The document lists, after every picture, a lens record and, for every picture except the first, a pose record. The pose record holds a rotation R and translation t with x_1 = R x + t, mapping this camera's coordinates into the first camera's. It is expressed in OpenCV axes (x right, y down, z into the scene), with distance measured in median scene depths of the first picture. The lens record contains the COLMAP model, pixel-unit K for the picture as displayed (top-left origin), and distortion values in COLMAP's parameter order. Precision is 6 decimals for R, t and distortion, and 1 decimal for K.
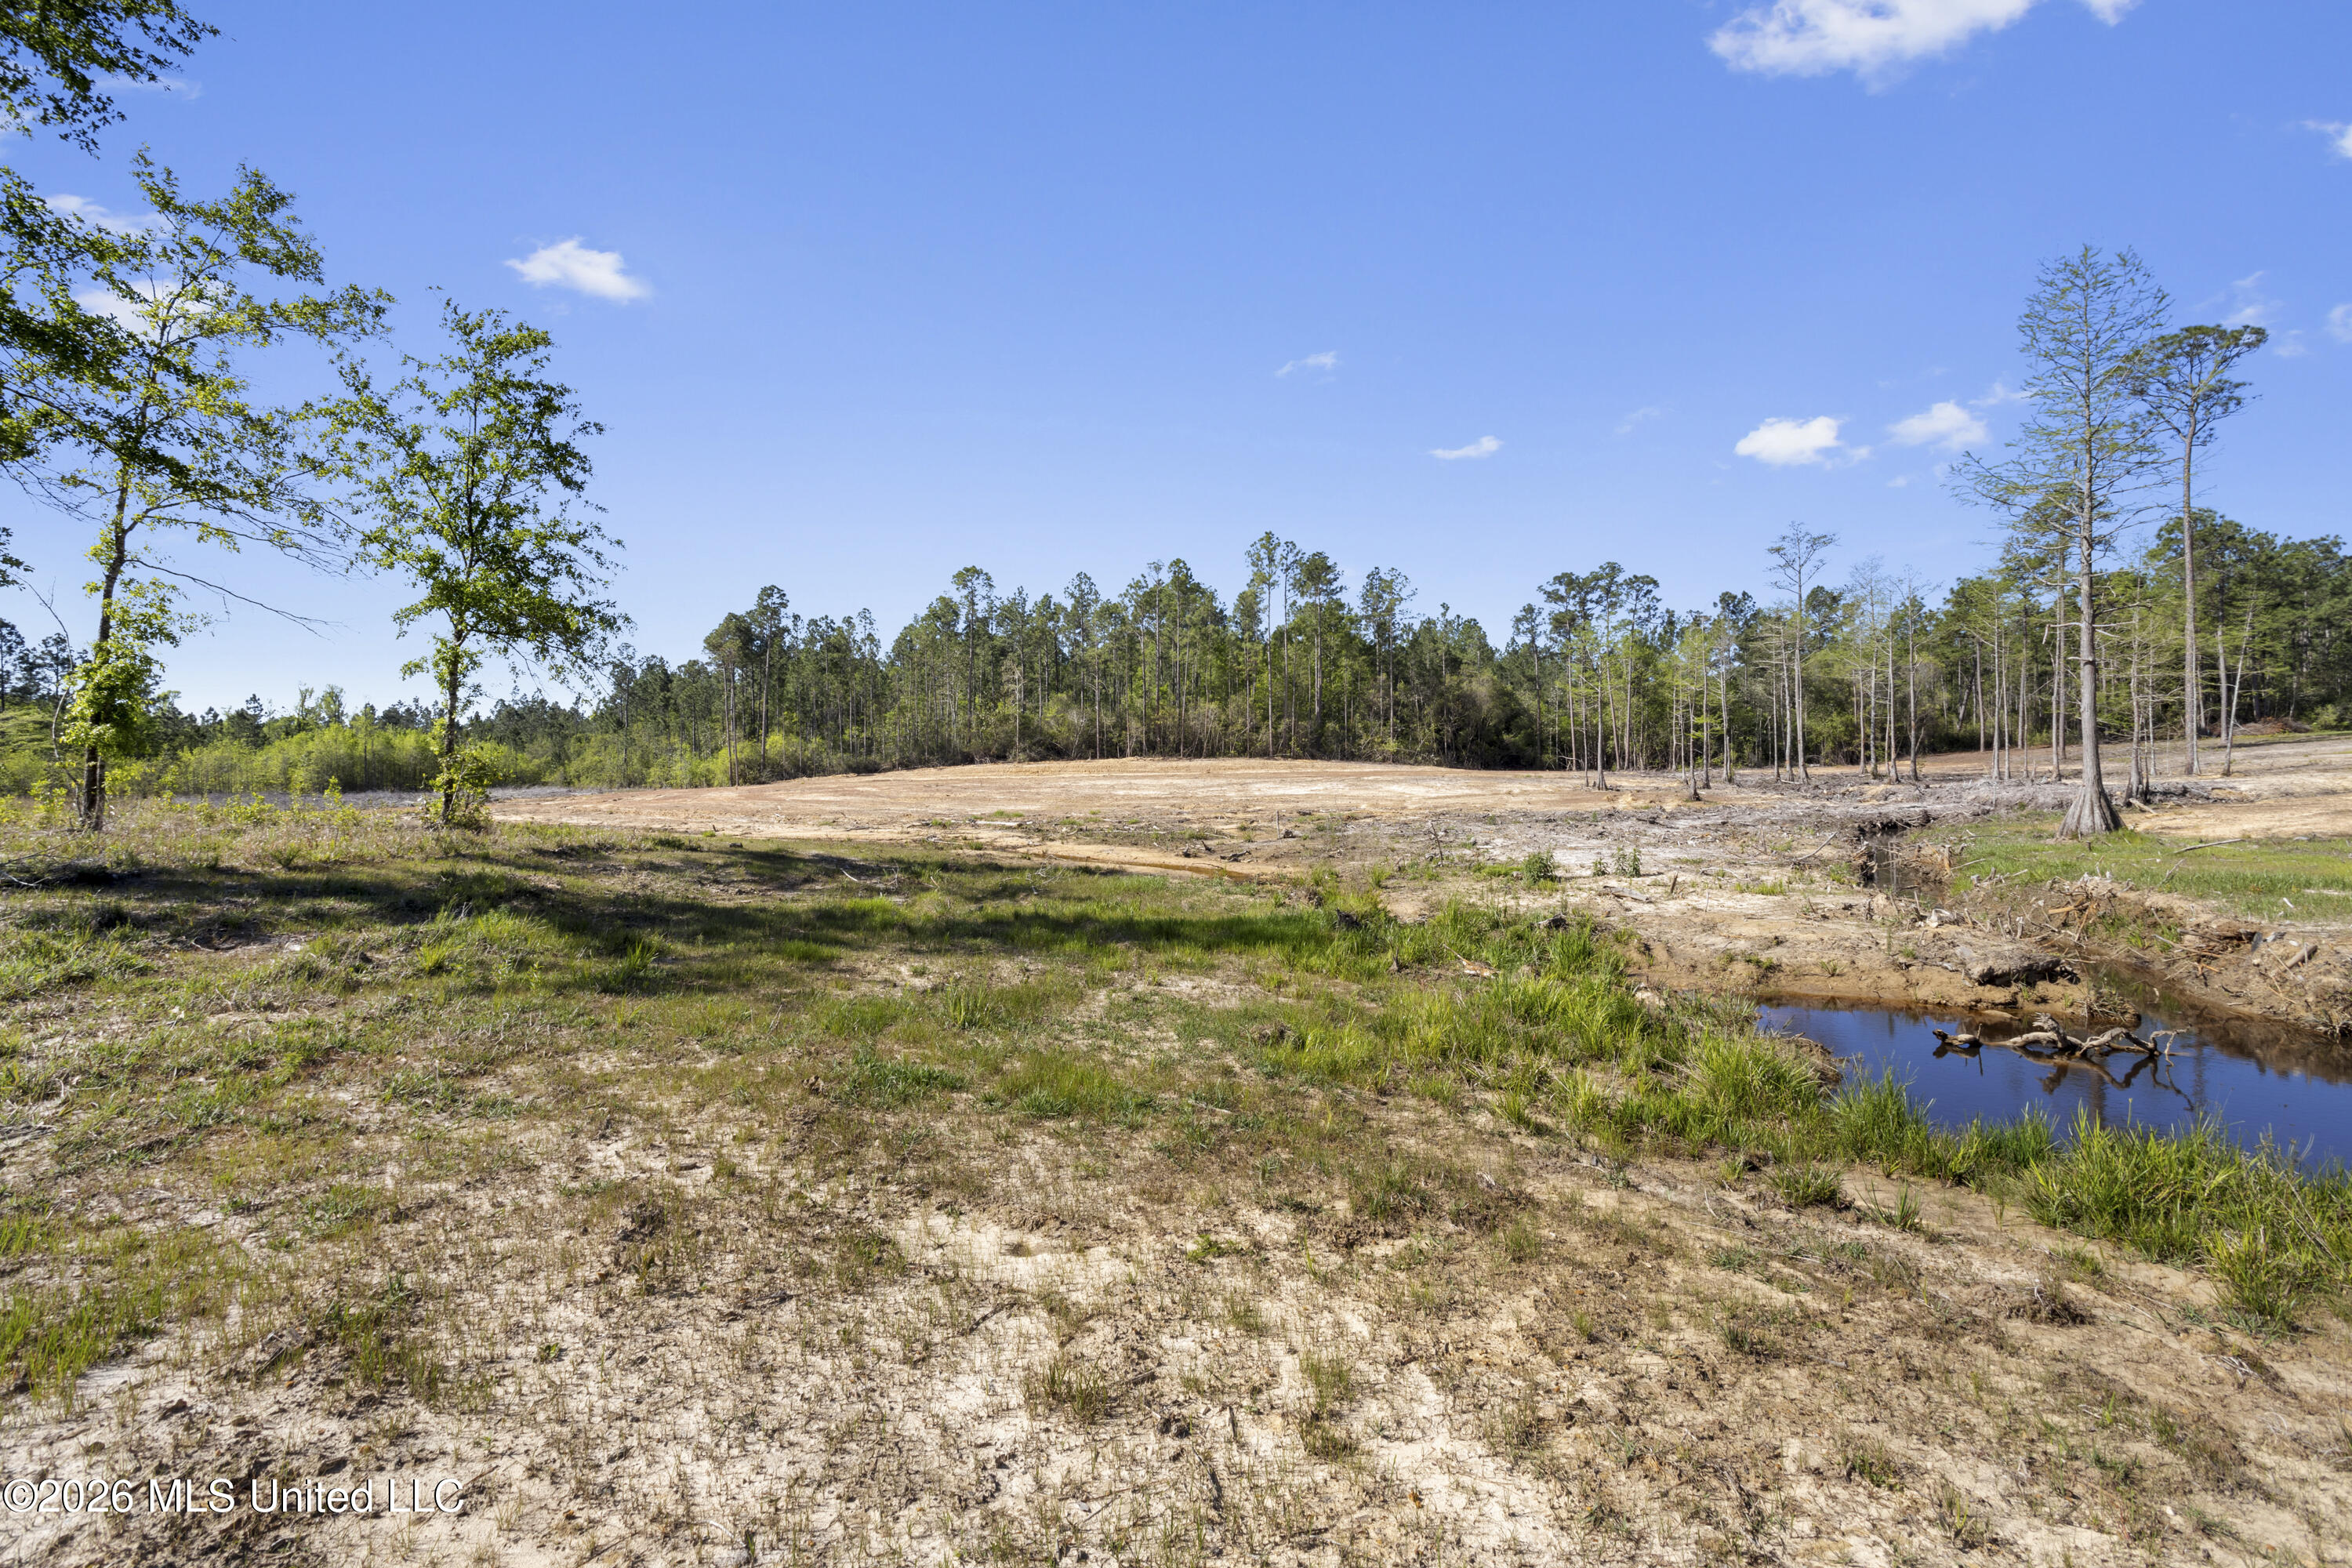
lens RADIAL K [[1127.3, 0, 1165.4], [0, 1127.3, 774.5], [0, 0, 1]] dist [-0.048016, 0.032283]
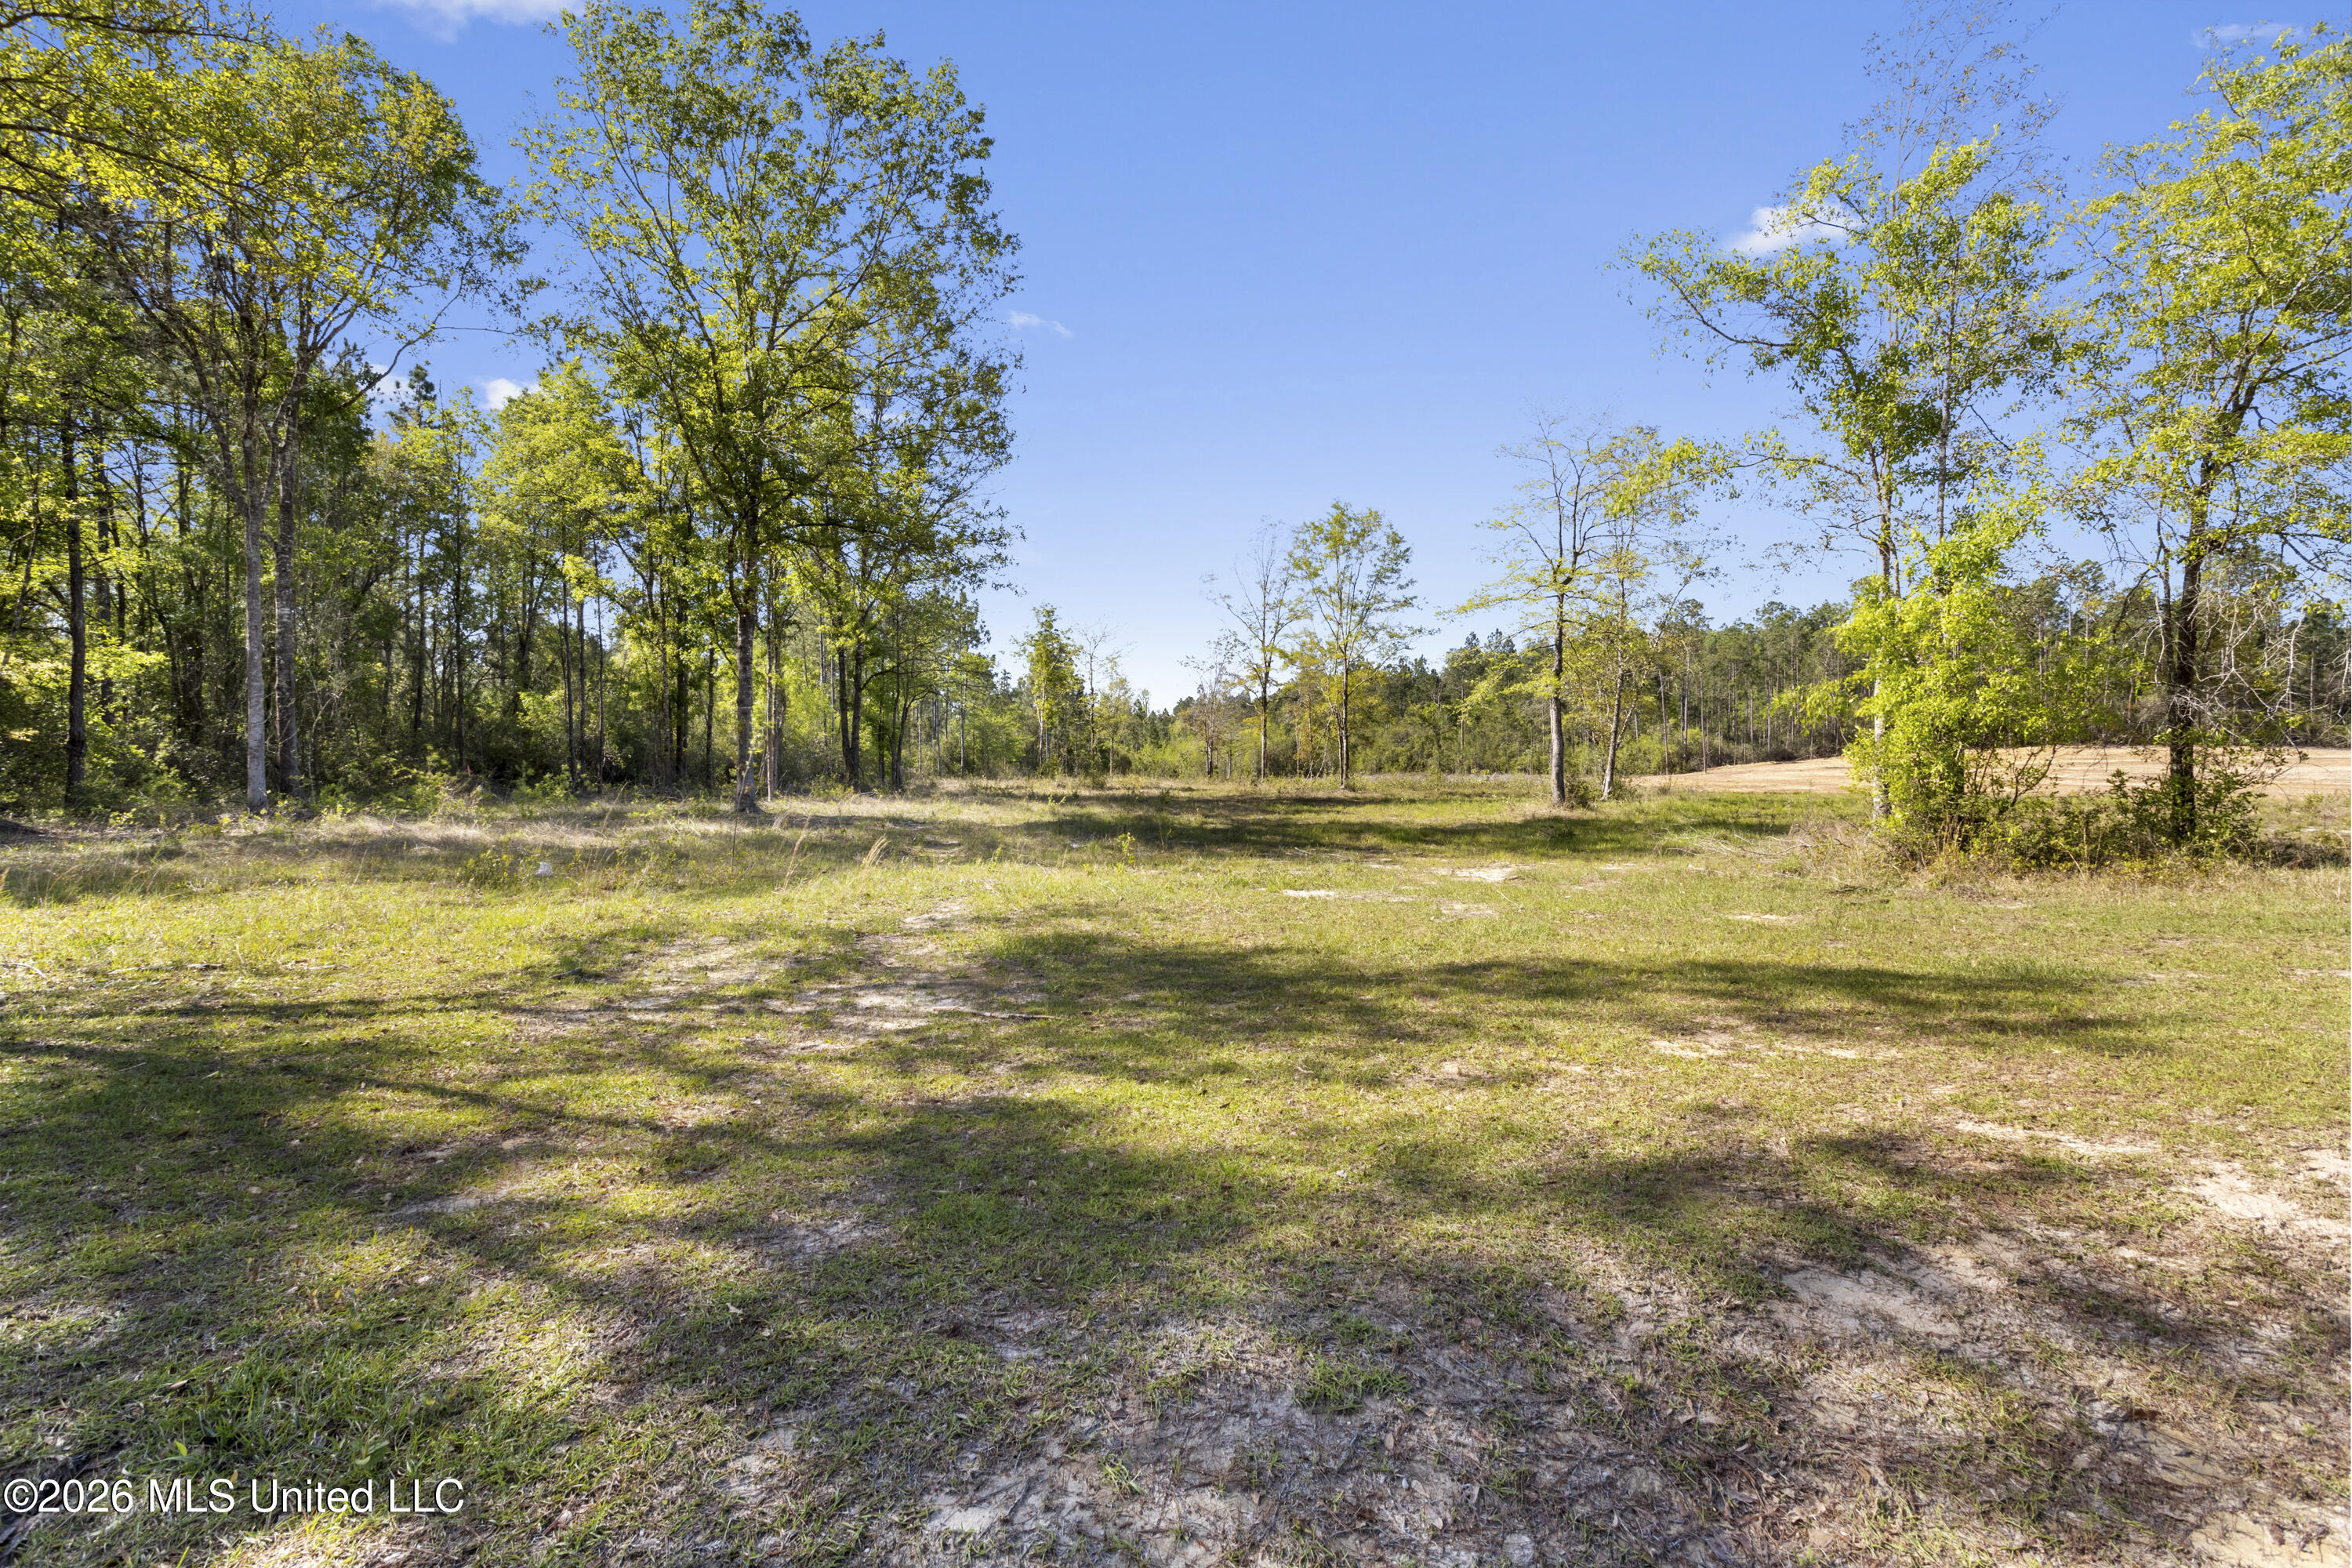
lens RADIAL K [[1127.3, 0, 1151.1], [0, 1127.3, 774.8], [0, 0, 1]] dist [-0.048016, 0.032283]
pose [[0.958947, -0.002897, -0.283571, -0.563276], [0.007141, 0.999877, 0.013935, -0.007502], [0.283496, -0.015388, 0.958850, -0.271852]]
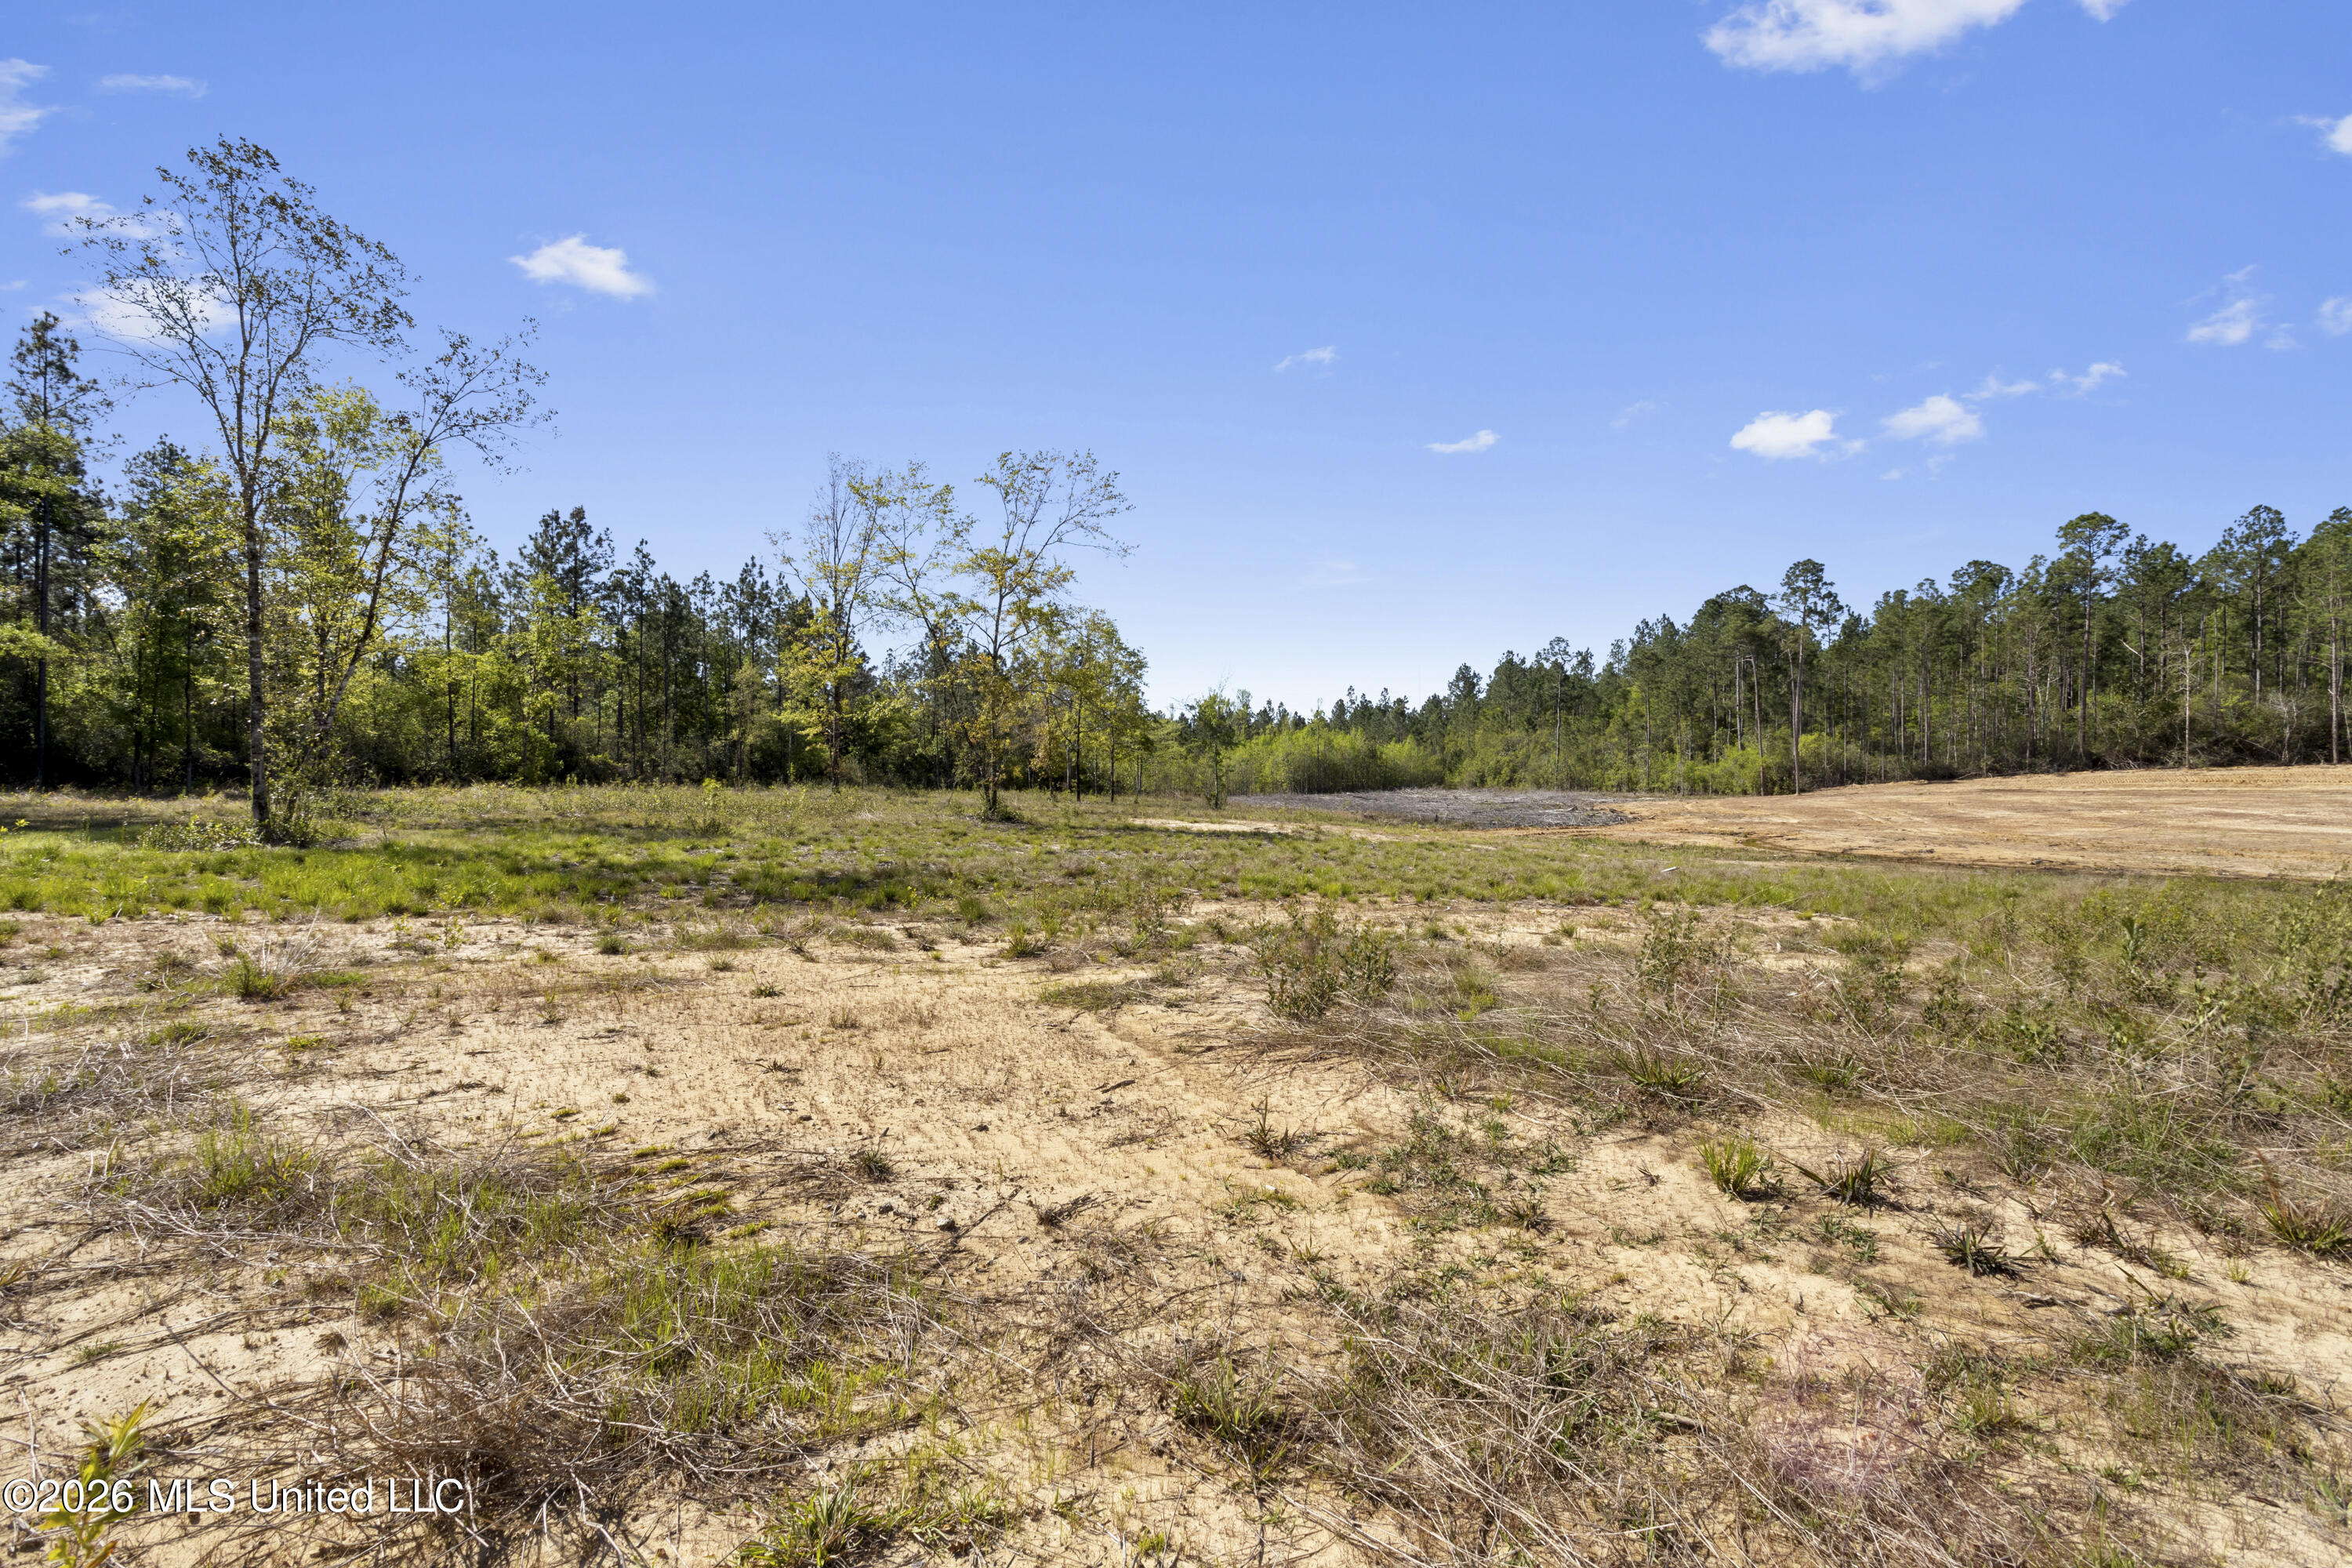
lens RADIAL K [[1127.3, 0, 1167.0], [0, 1127.3, 771.6], [0, 0, 1]] dist [-0.048016, 0.032283]
pose [[0.844526, 0.007566, -0.535461, -0.308984], [-0.005890, 0.999971, 0.004839, -0.007971], [0.535482, -0.000933, 0.844546, 0.021506]]
